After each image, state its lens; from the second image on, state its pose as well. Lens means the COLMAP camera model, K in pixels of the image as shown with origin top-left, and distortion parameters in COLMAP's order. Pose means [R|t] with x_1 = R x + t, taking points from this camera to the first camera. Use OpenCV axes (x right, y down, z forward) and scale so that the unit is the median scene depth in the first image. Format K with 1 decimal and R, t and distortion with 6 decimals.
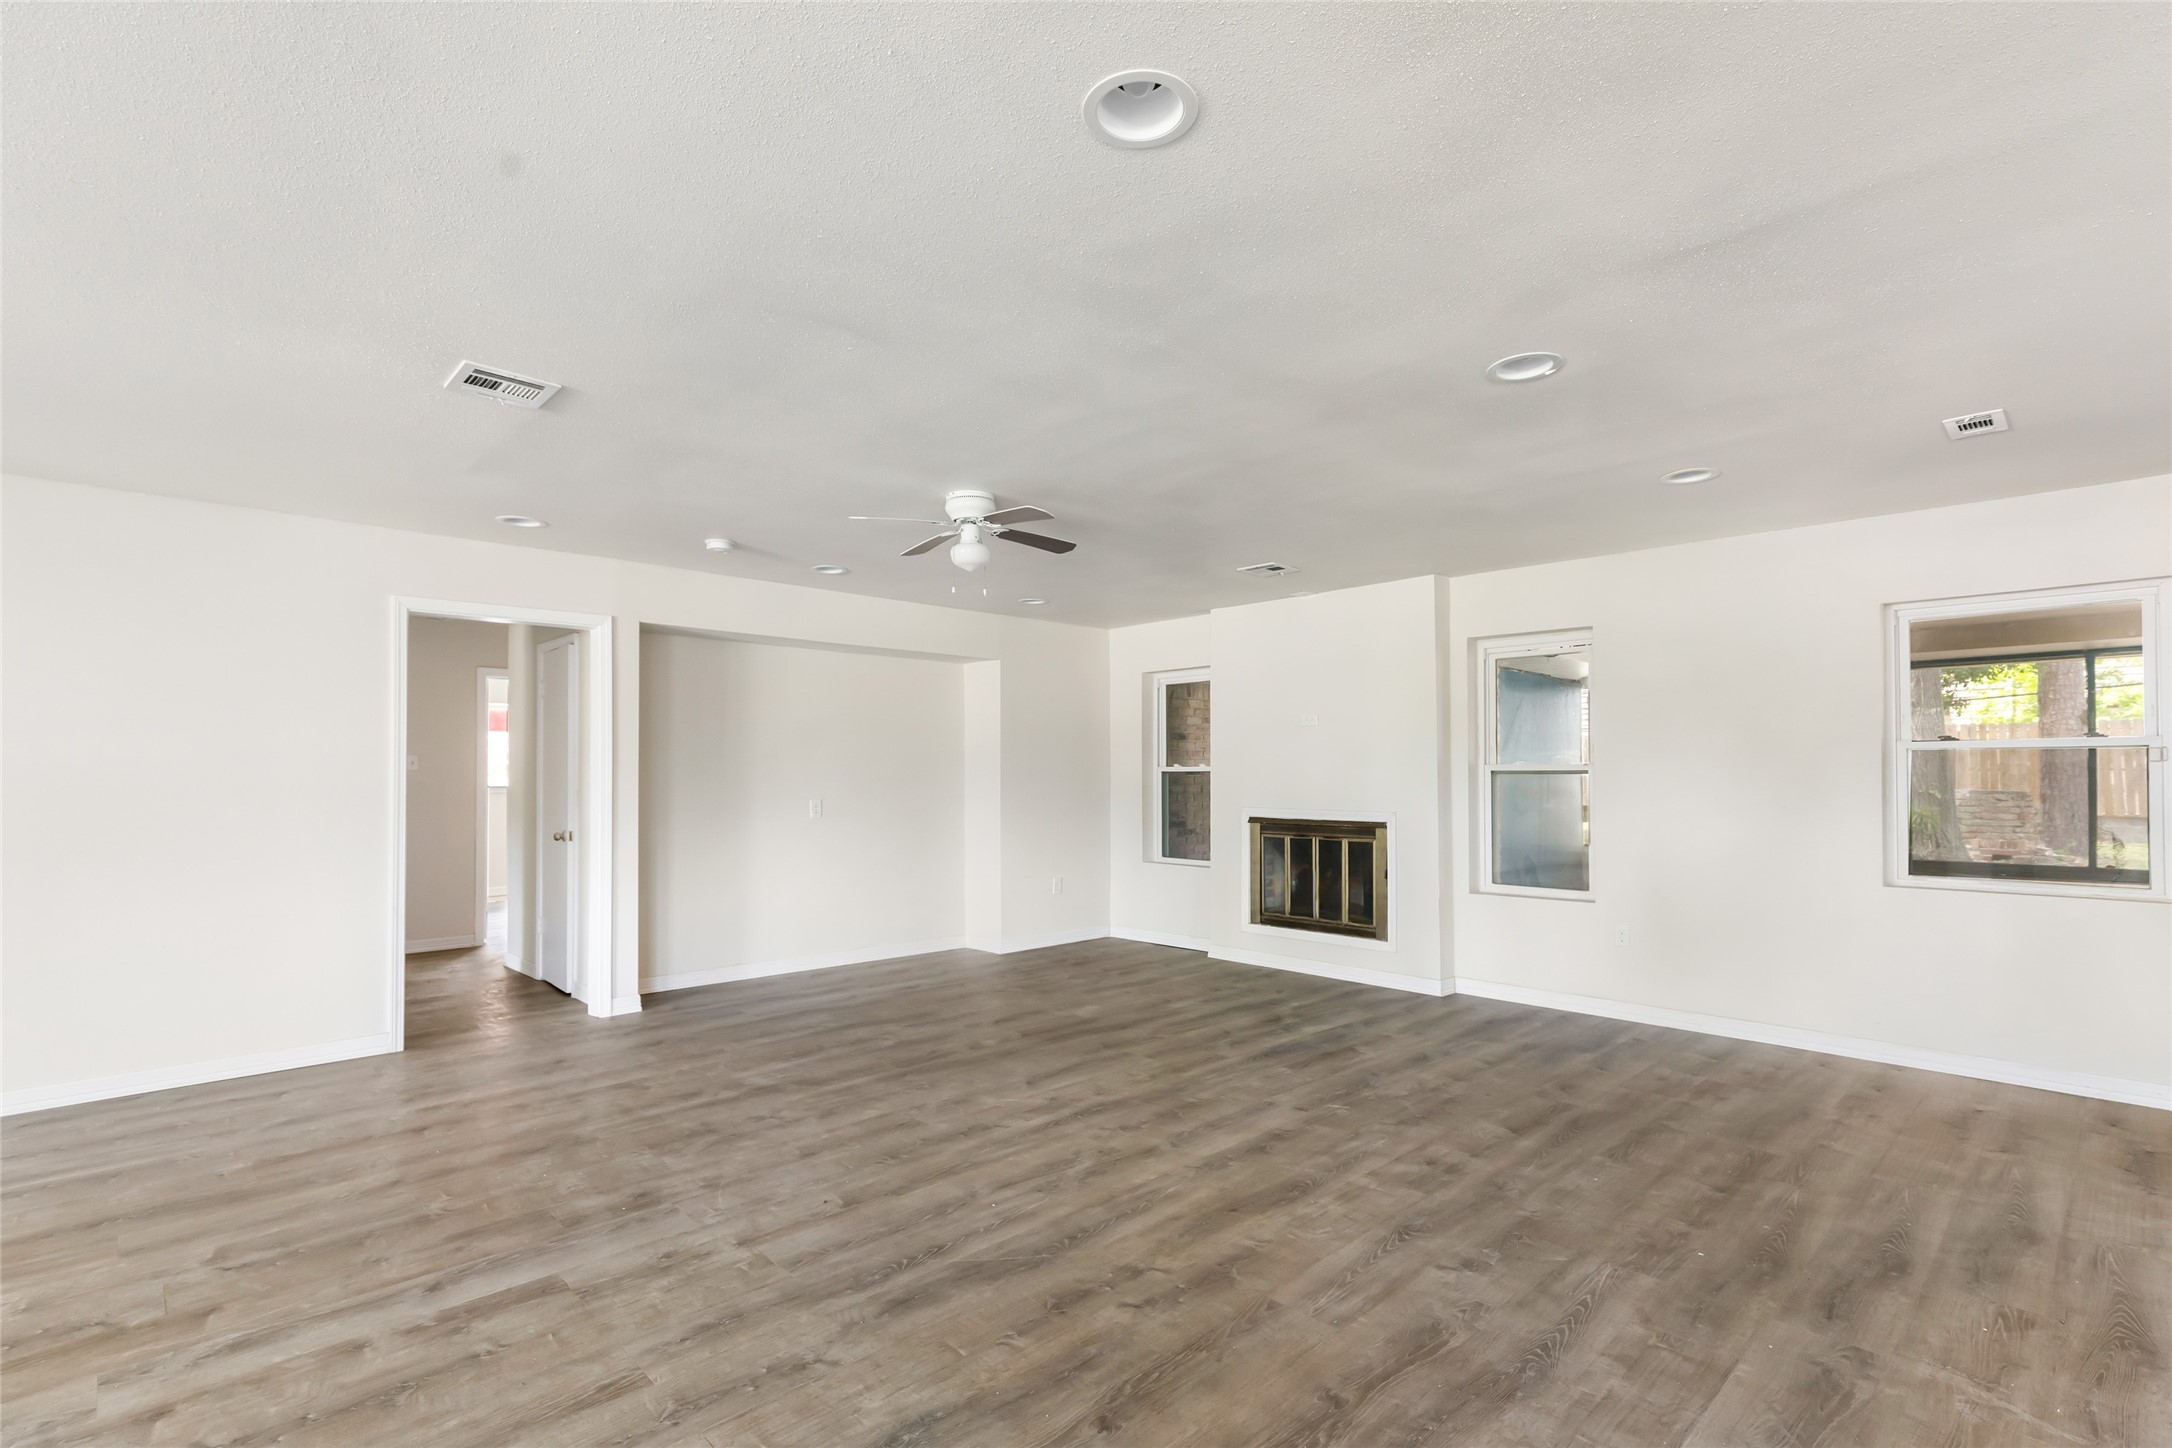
lens RADIAL K [[994.9, 0, 1087.5], [0, 994.9, 762.6], [0, 0, 1]] dist [0.011147, 0.000783]
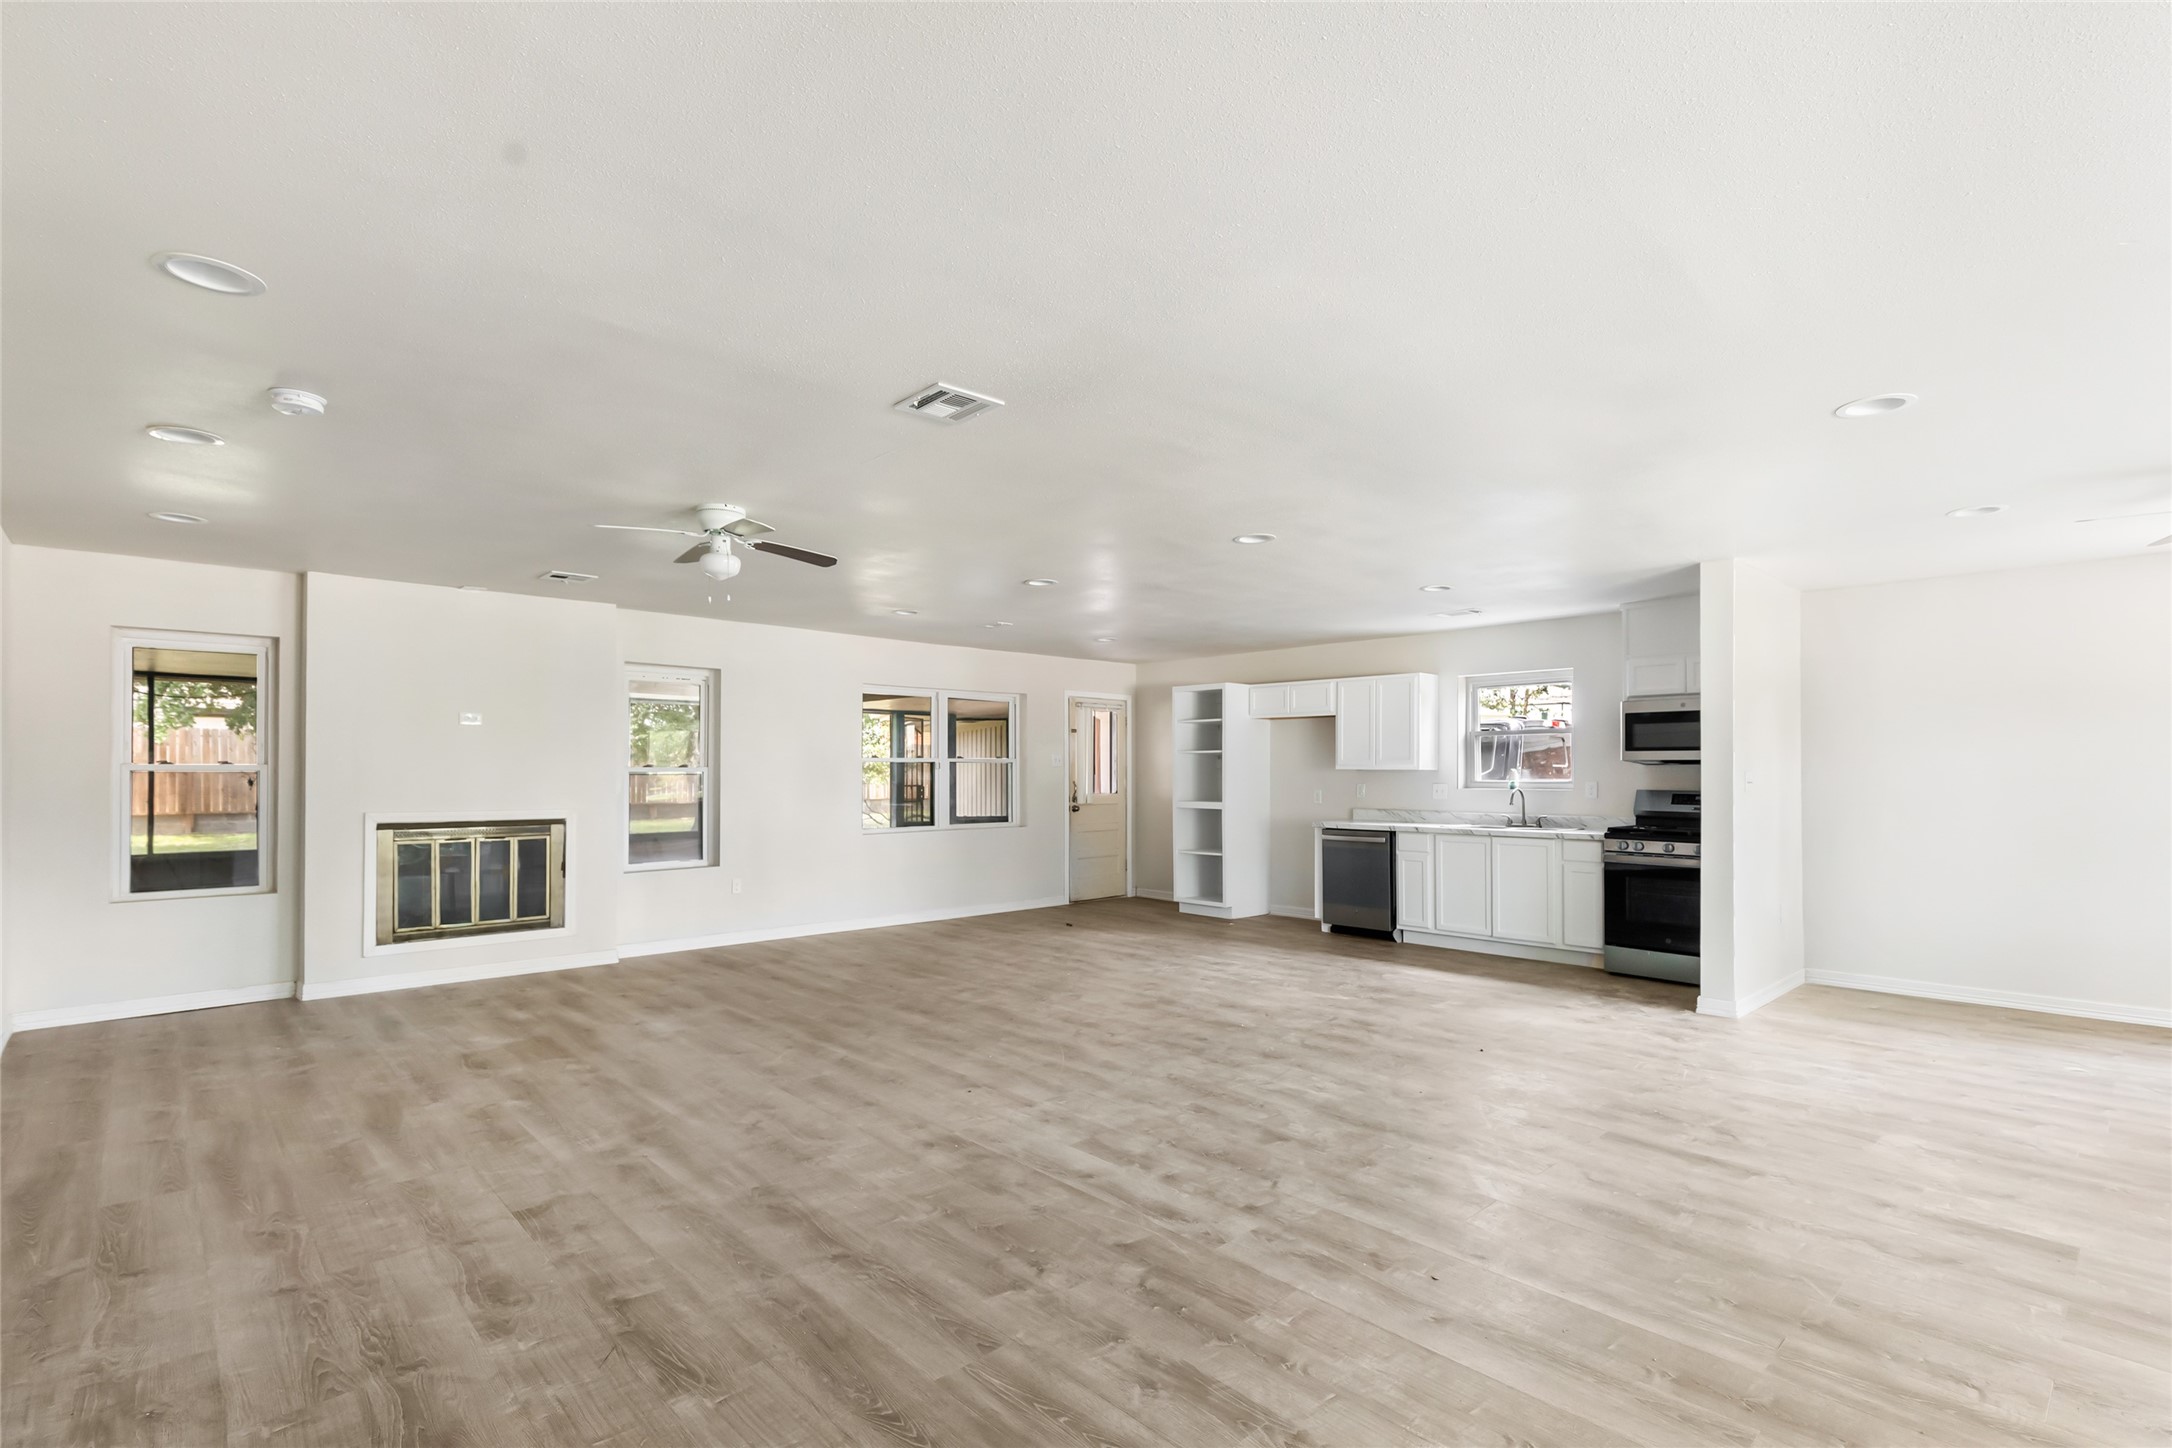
lens RADIAL K [[994.9, 0, 1087.5], [0, 994.9, 762.6], [0, 0, 1]] dist [0.011147, 0.000783]
pose [[0.018126, 0.015015, 0.999723, -1.325839], [-0.011847, 0.999820, -0.014801, 0.012722], [-0.999766, -0.011575, 0.018301, 0.678343]]
